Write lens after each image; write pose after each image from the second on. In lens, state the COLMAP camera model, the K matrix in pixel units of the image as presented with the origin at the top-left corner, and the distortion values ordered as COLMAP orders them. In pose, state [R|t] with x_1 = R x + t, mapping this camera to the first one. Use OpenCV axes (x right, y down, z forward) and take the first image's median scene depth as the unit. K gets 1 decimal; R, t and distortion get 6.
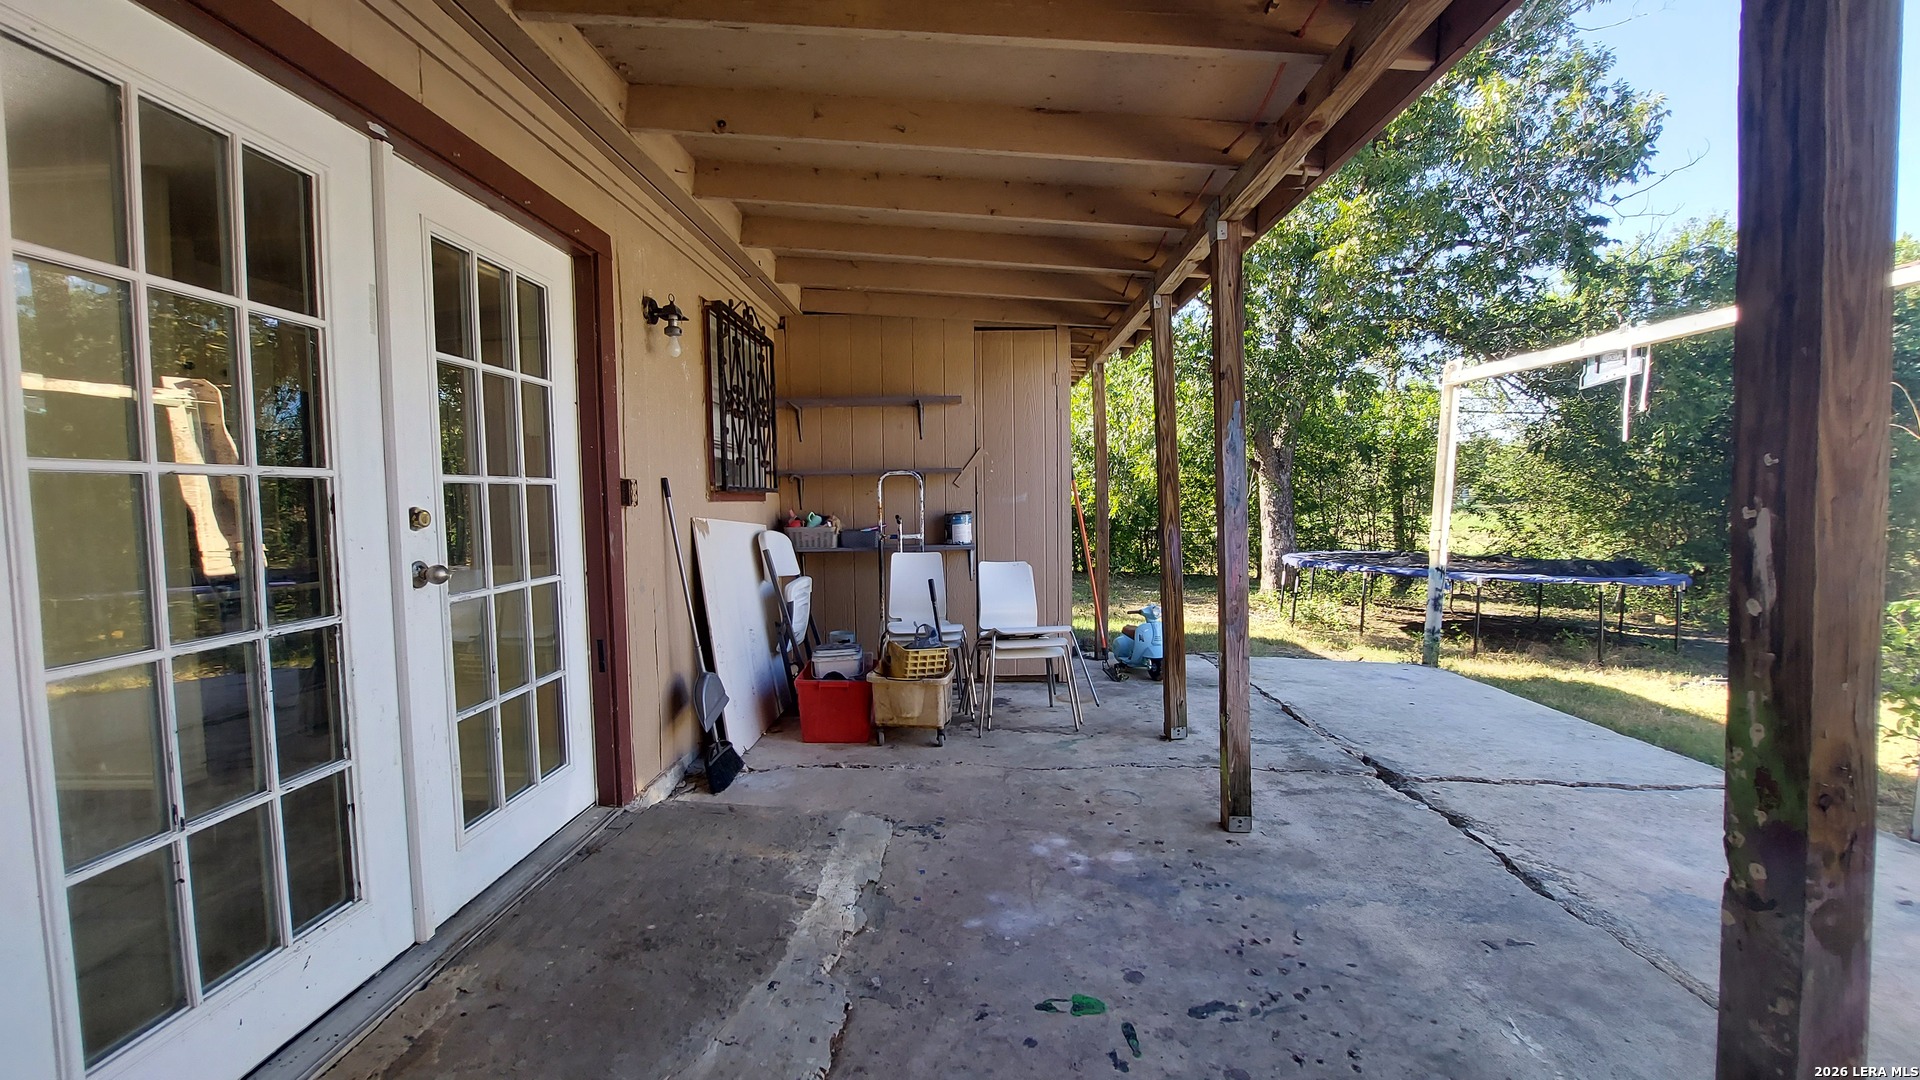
lens RADIAL K [[763.1, 0, 971.5], [0, 763.1, 539.9], [0, 0, 1]] dist [-0.017704, 0.000204]
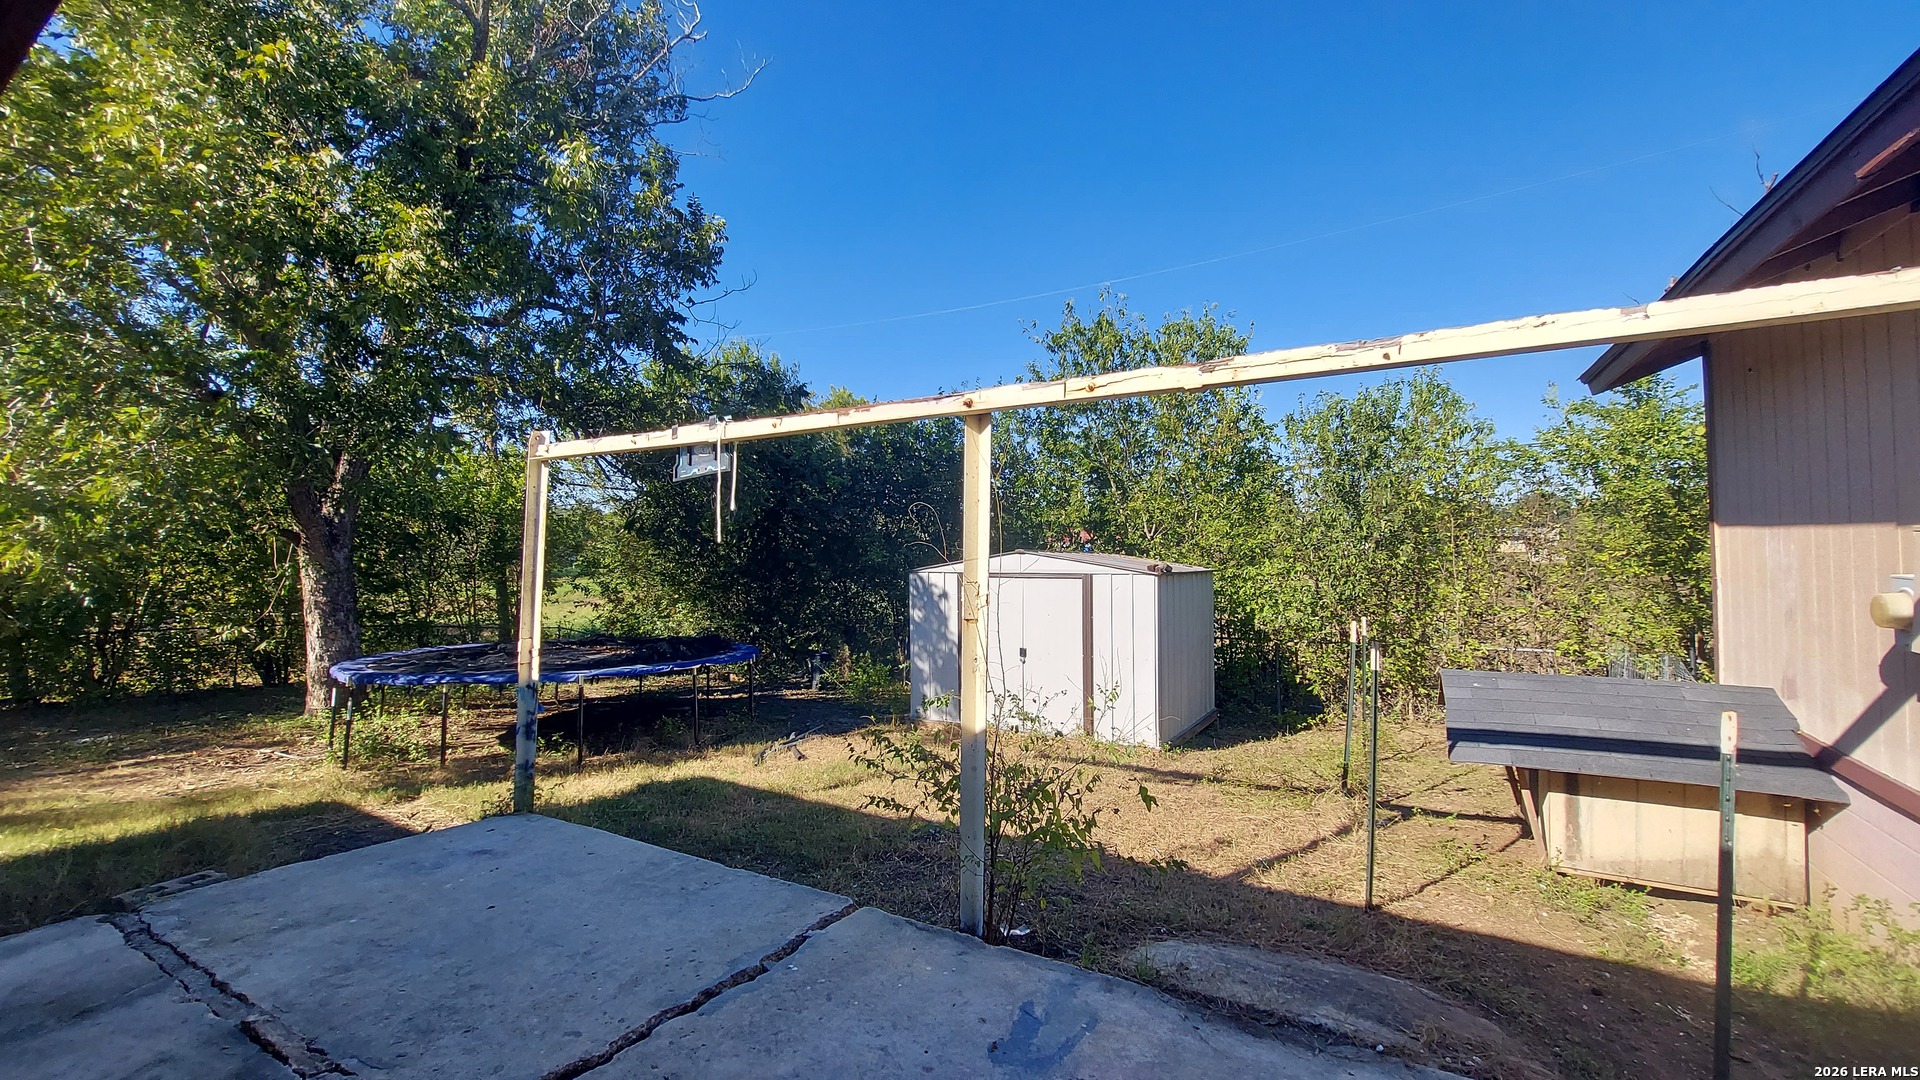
lens RADIAL K [[763.1, 0, 963.1], [0, 763.1, 538.1], [0, 0, 1]] dist [-0.017704, 0.000204]
pose [[0.497252, 0.013869, 0.867495, 0.101110], [0.061046, 0.996835, -0.050929, -0.033754], [-0.865456, 0.078281, 0.494831, 0.134764]]
